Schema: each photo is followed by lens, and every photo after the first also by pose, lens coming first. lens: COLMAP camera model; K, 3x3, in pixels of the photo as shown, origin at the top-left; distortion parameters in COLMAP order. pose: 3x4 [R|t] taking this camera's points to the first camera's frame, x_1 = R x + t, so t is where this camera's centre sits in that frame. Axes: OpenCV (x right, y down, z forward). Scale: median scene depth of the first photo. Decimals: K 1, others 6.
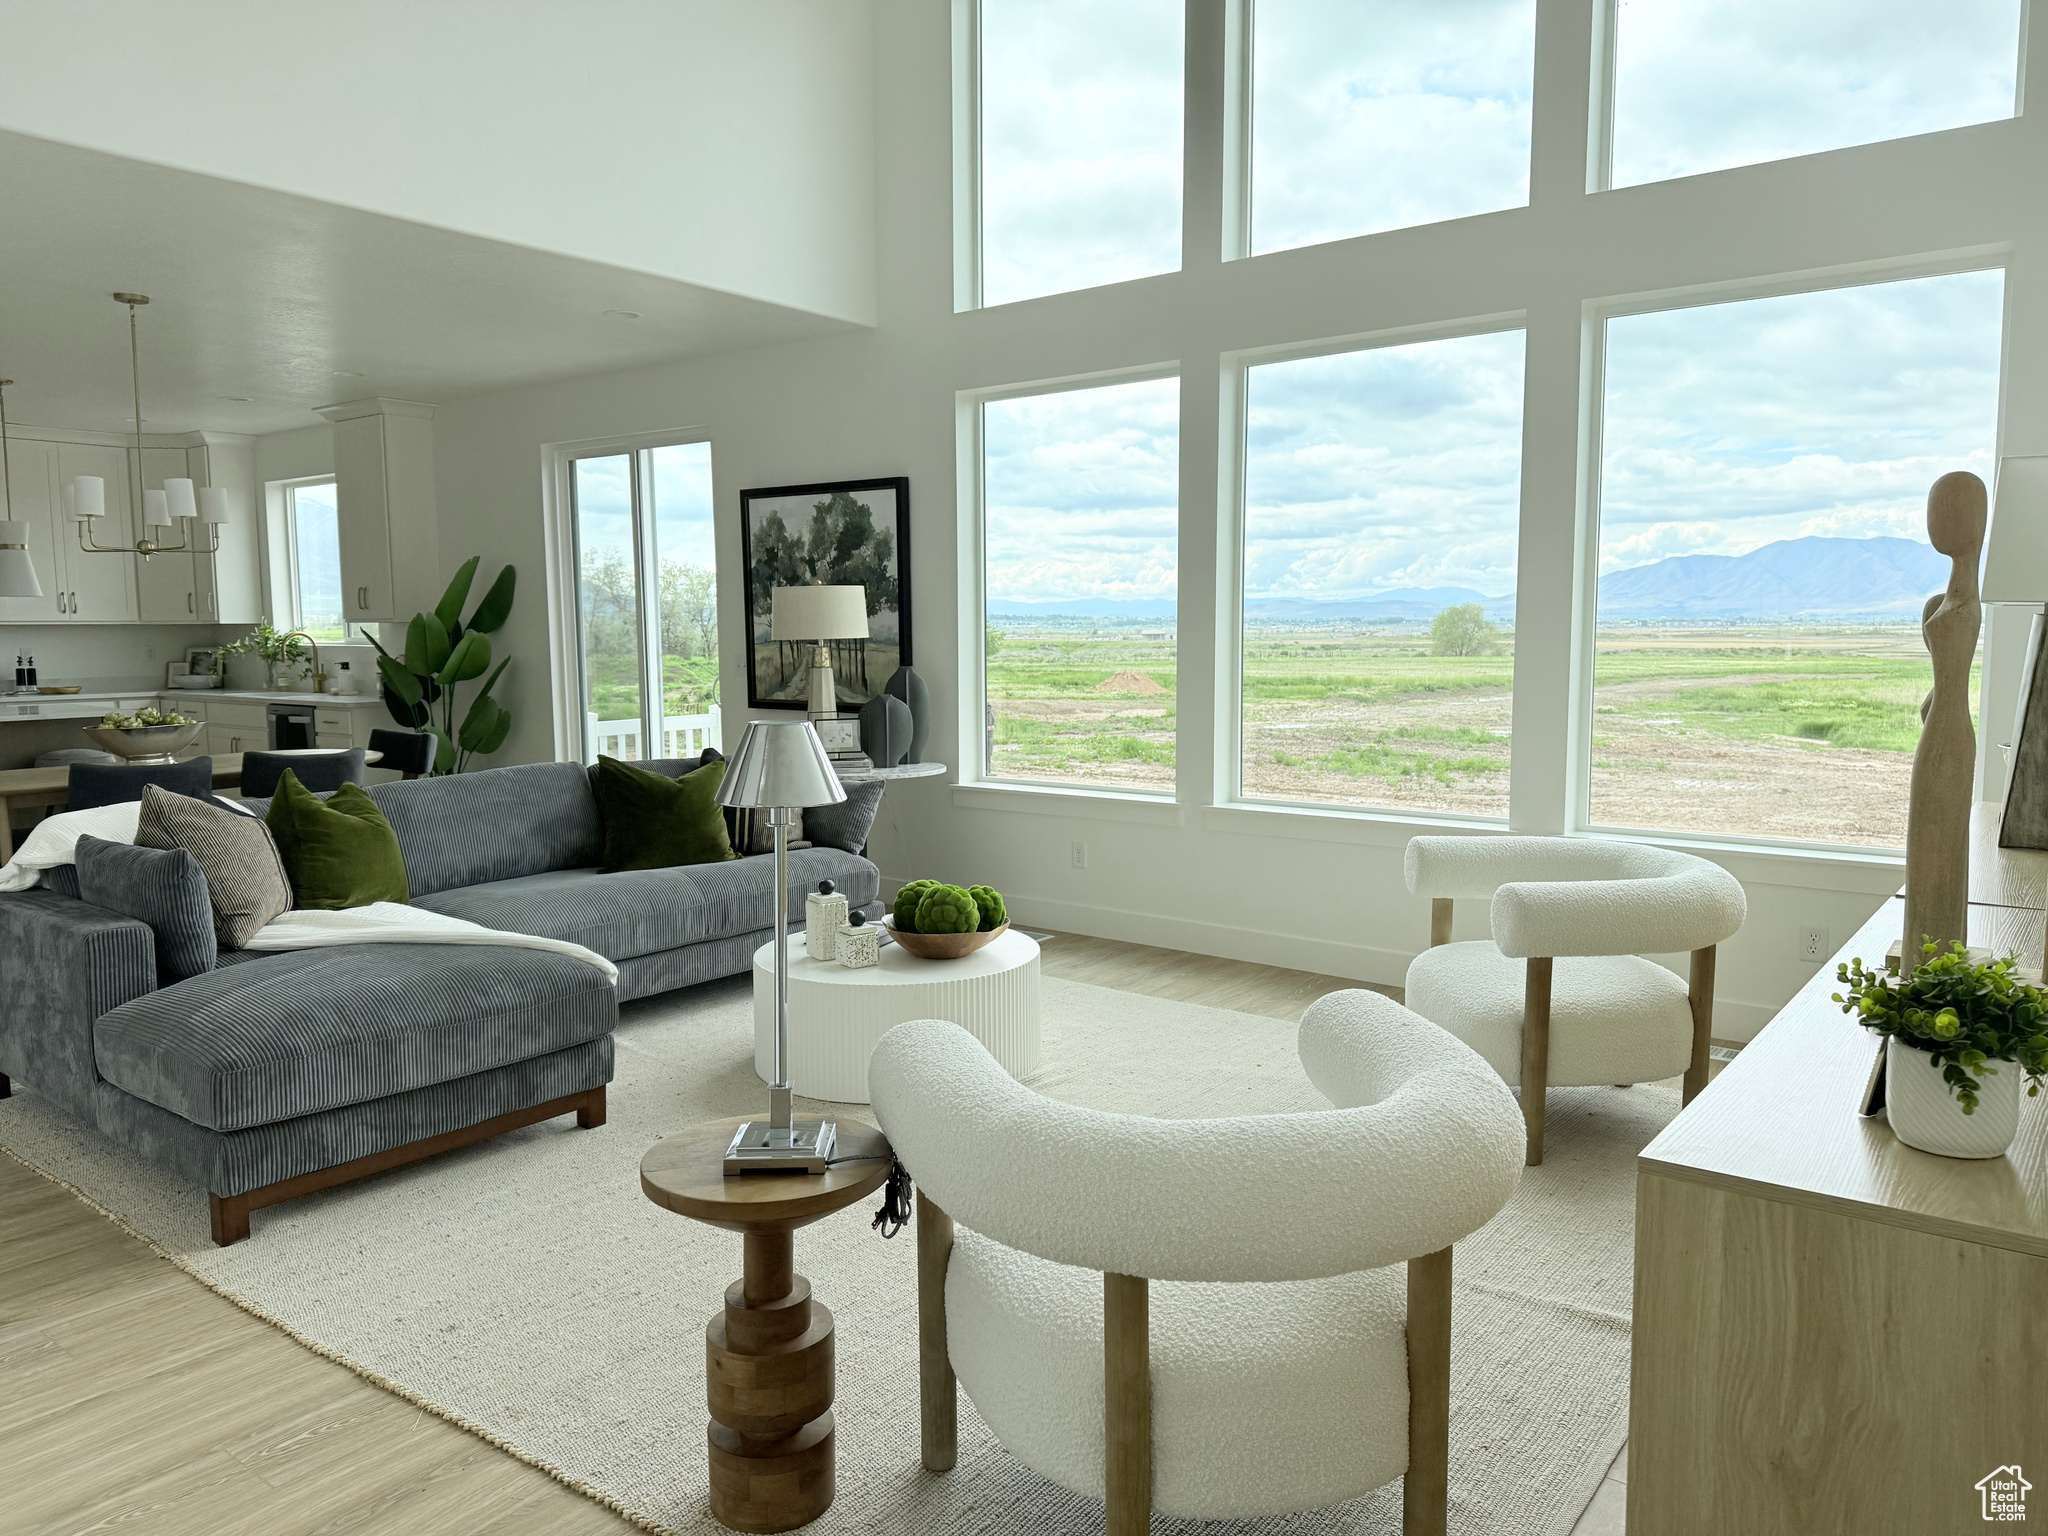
lens RADIAL K [[1435.5, 0, 1024.0], [0, 1435.5, 768.0], [0, 0, 1]] dist [0.127173, -0.157865]
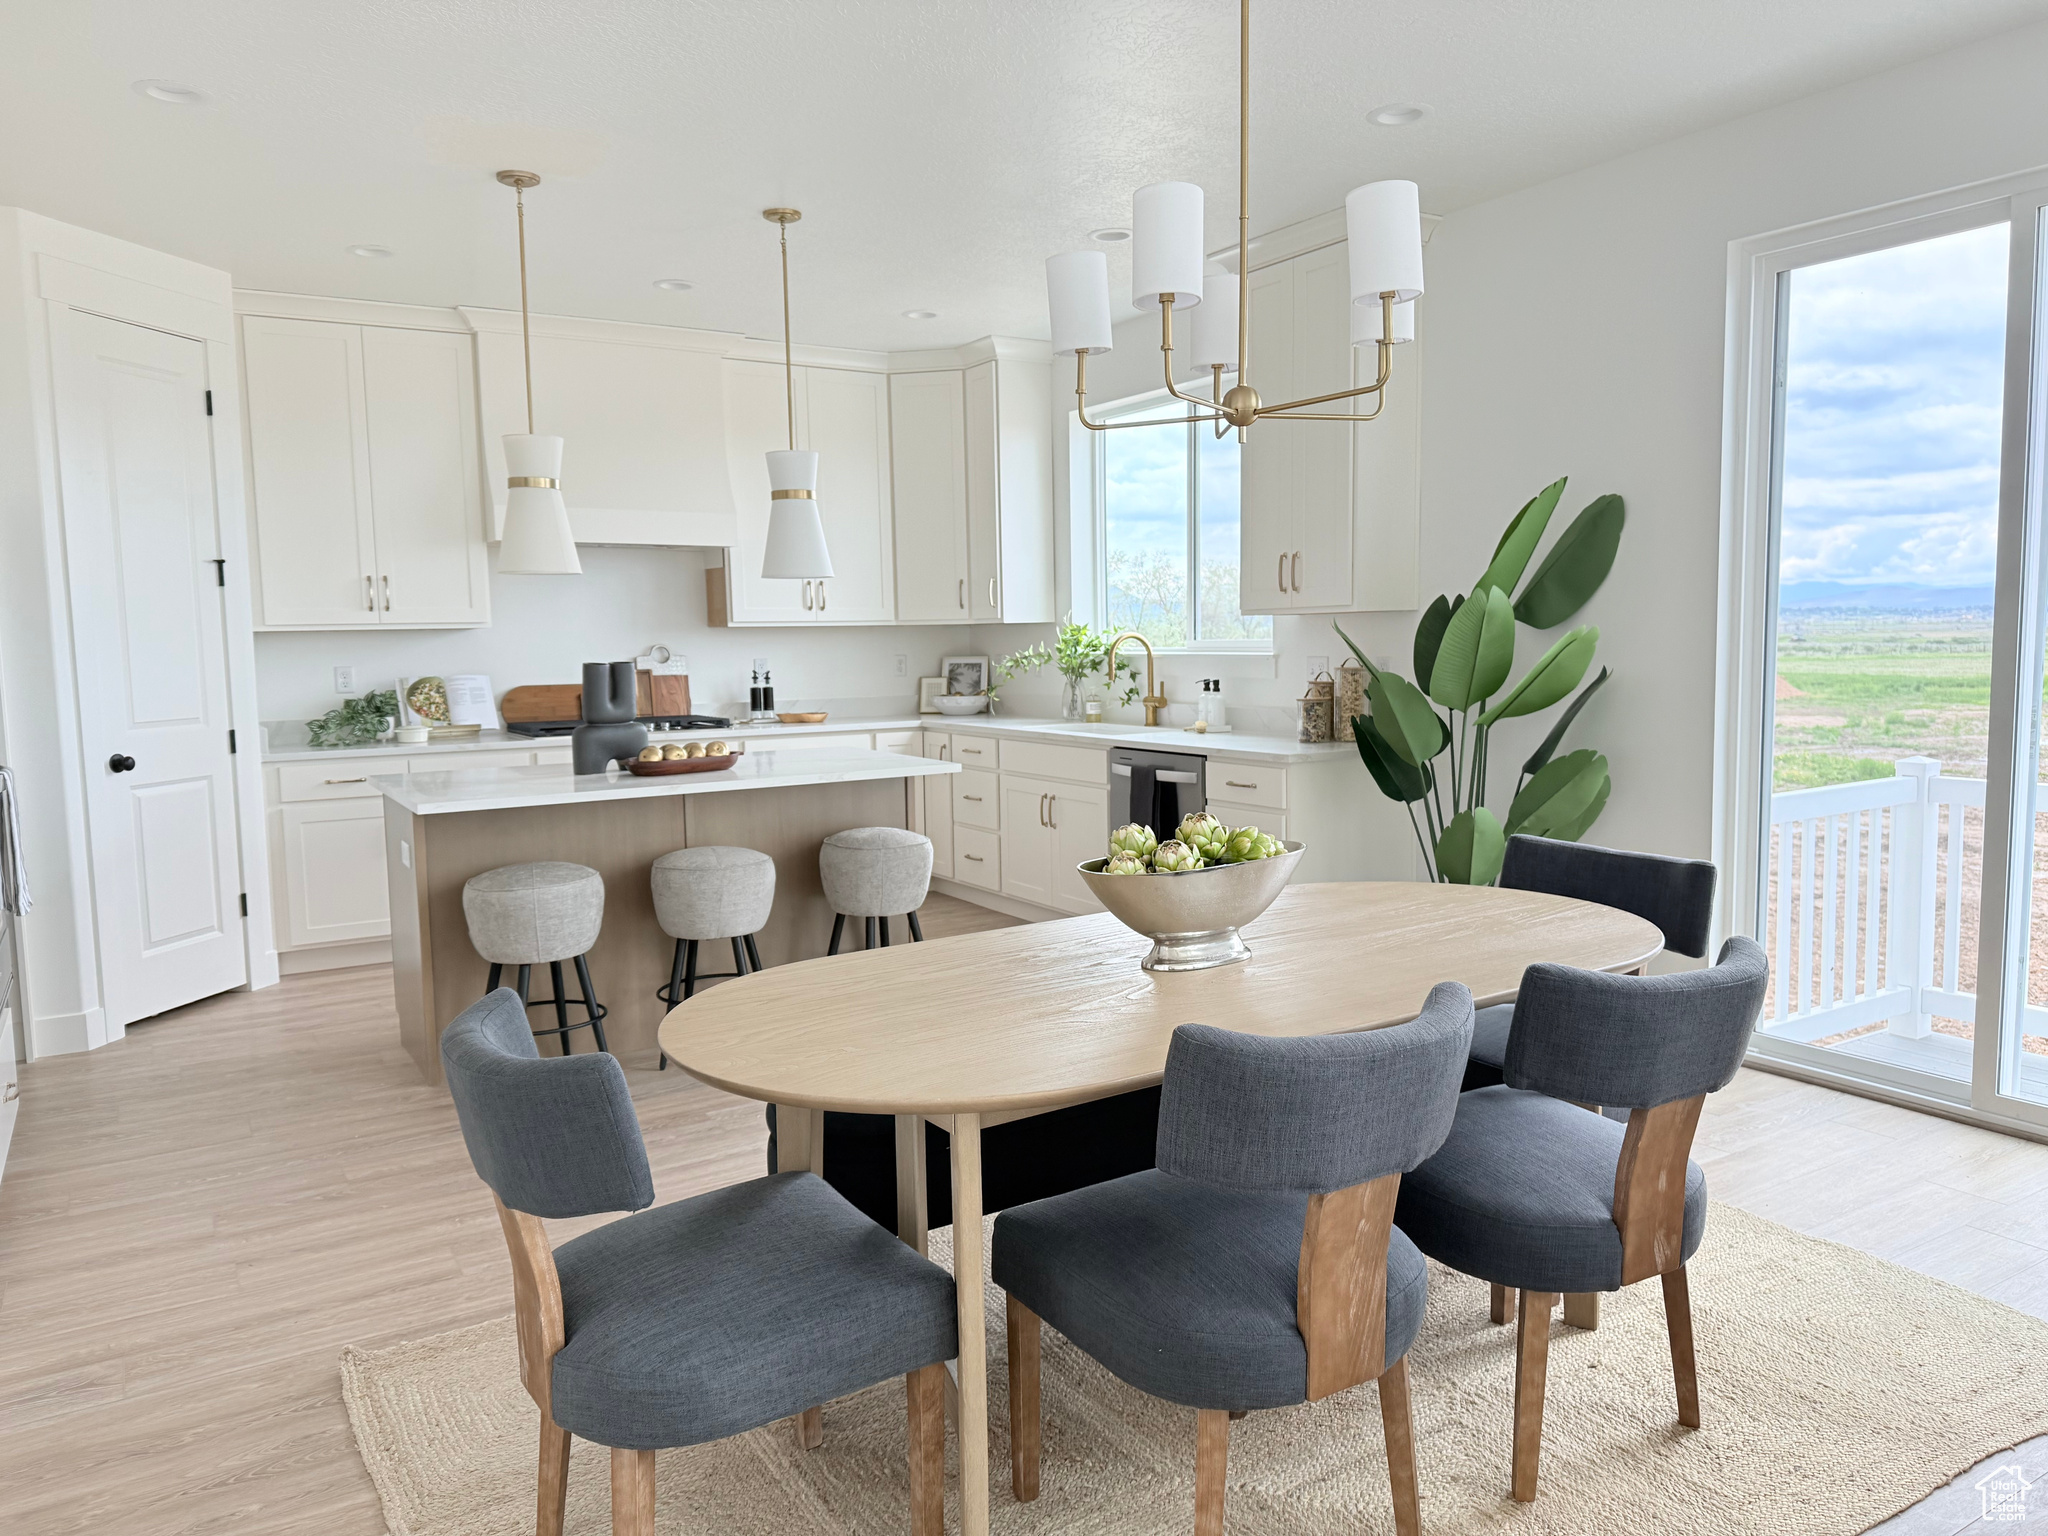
lens RADIAL K [[1449.5, 0, 1024.0], [0, 1449.5, 768.0], [0, 0, 1]] dist [0.051683, -0.057277]
pose [[0.939057, 0.022053, -0.343053, -0.309104], [-0.021953, 0.999750, 0.004175, -0.033553], [0.343059, 0.003611, 0.939307, 0.369784]]
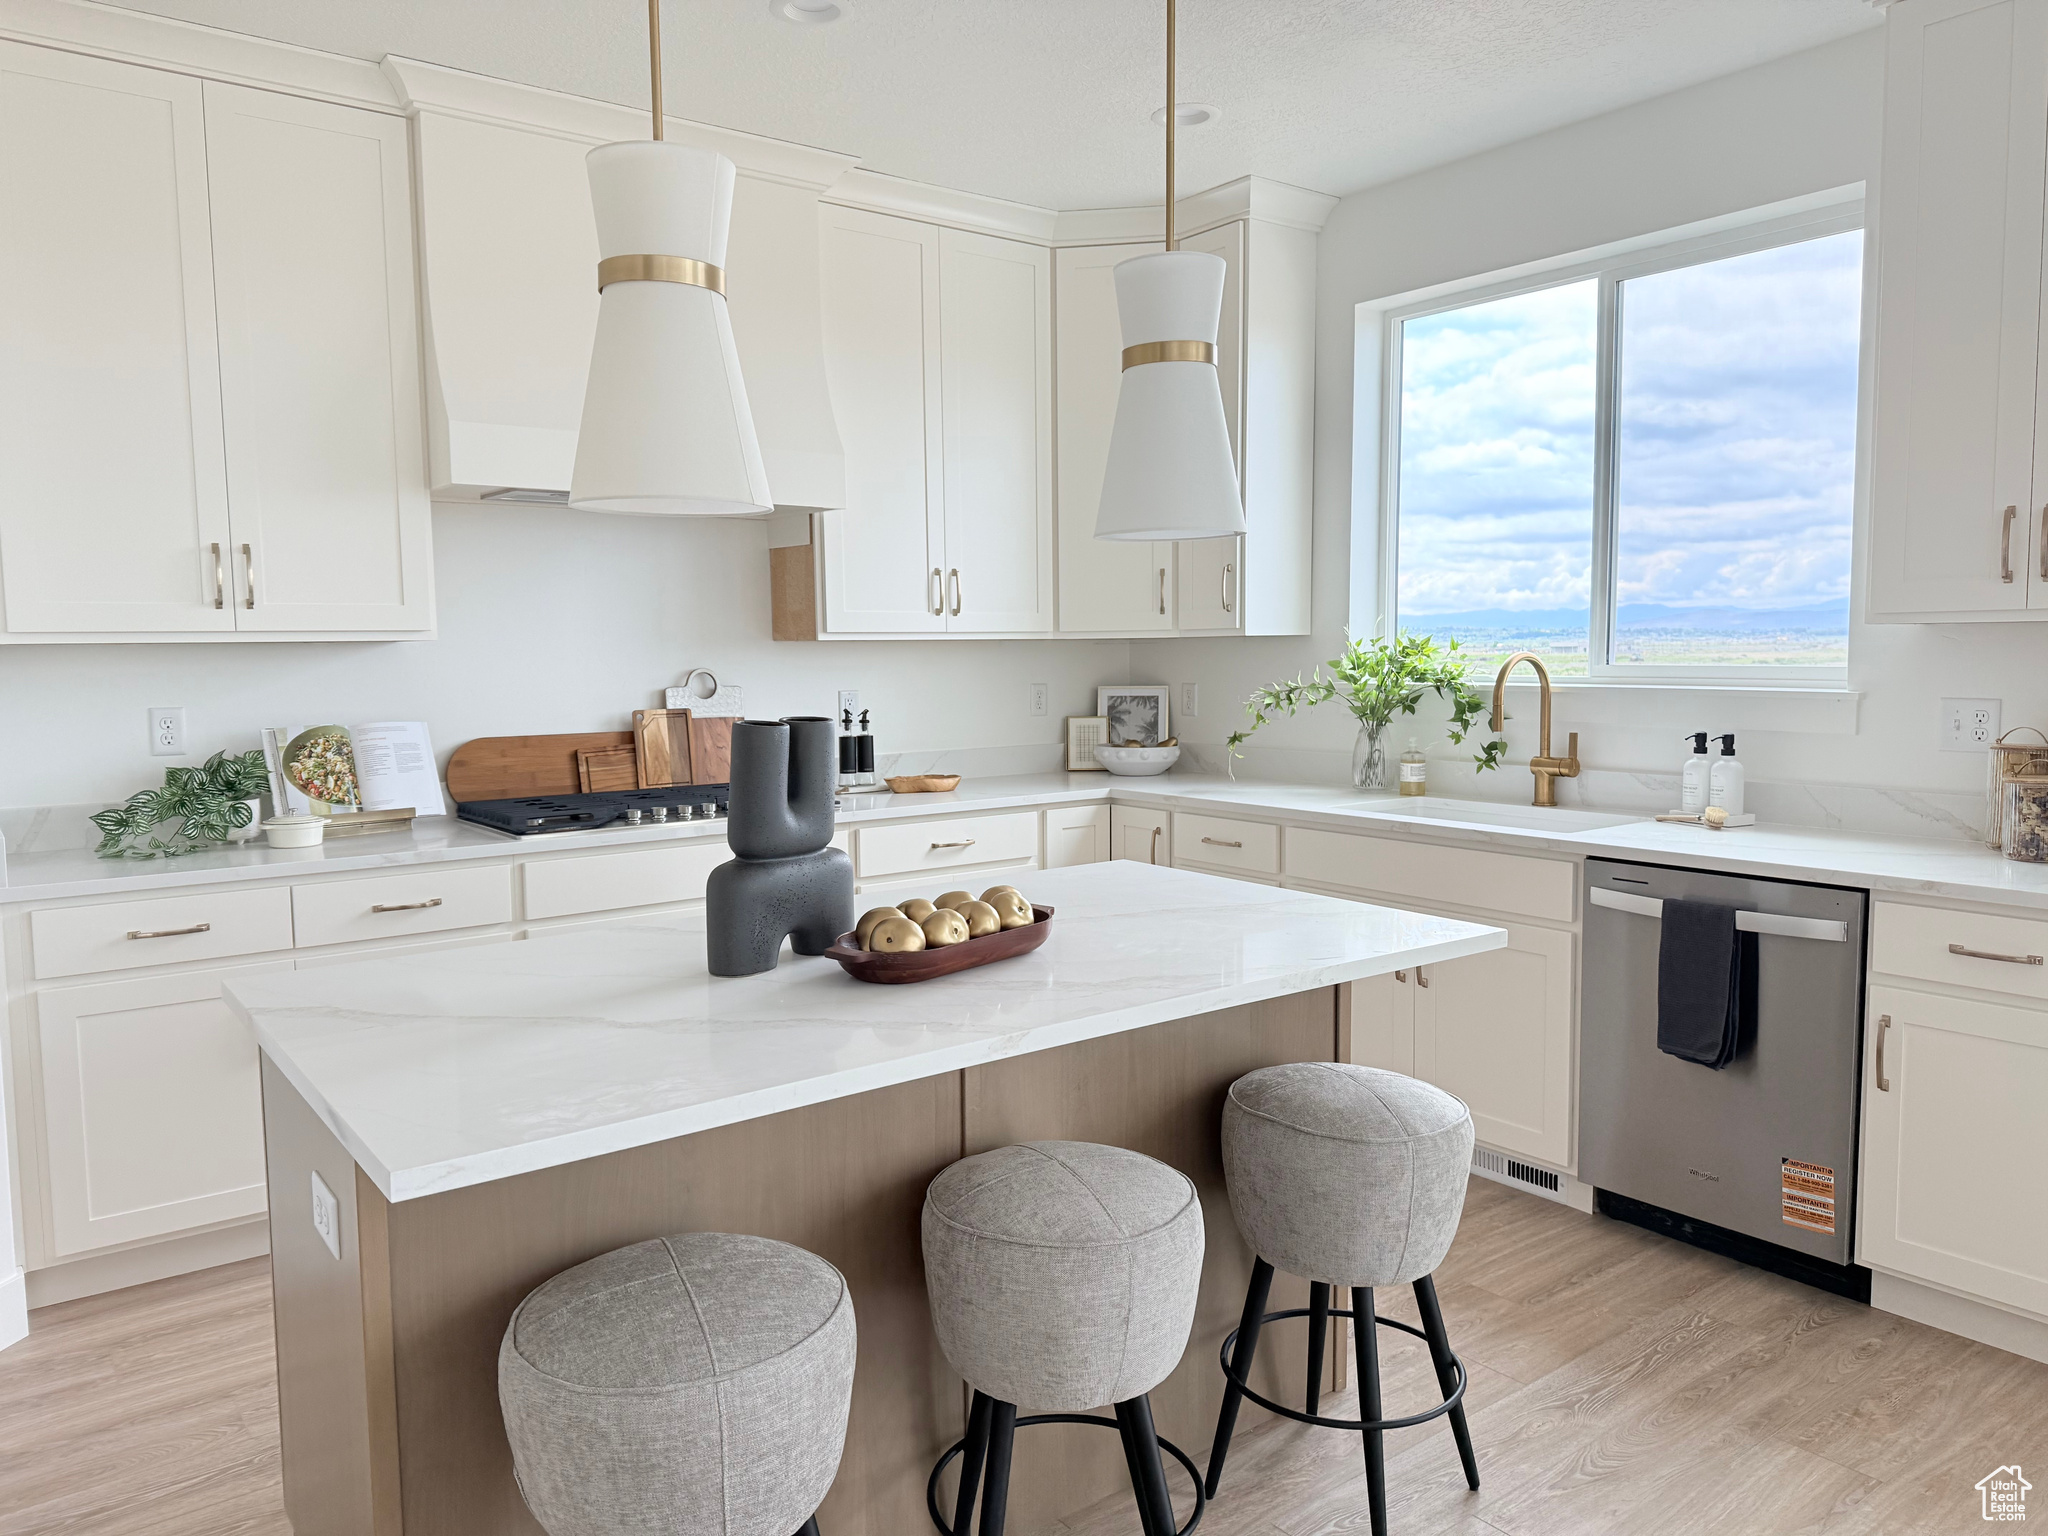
lens RADIAL K [[1454.5, 0, 1024.0], [0, 1454.5, 768.0], [0, 0, 1]] dist [0.003860, 0.005311]
pose [[0.967248, 0.016462, -0.253297, -0.512052], [-0.019114, 0.999785, -0.008013, -0.054898], [0.253111, 0.012592, 0.967355, 0.573397]]
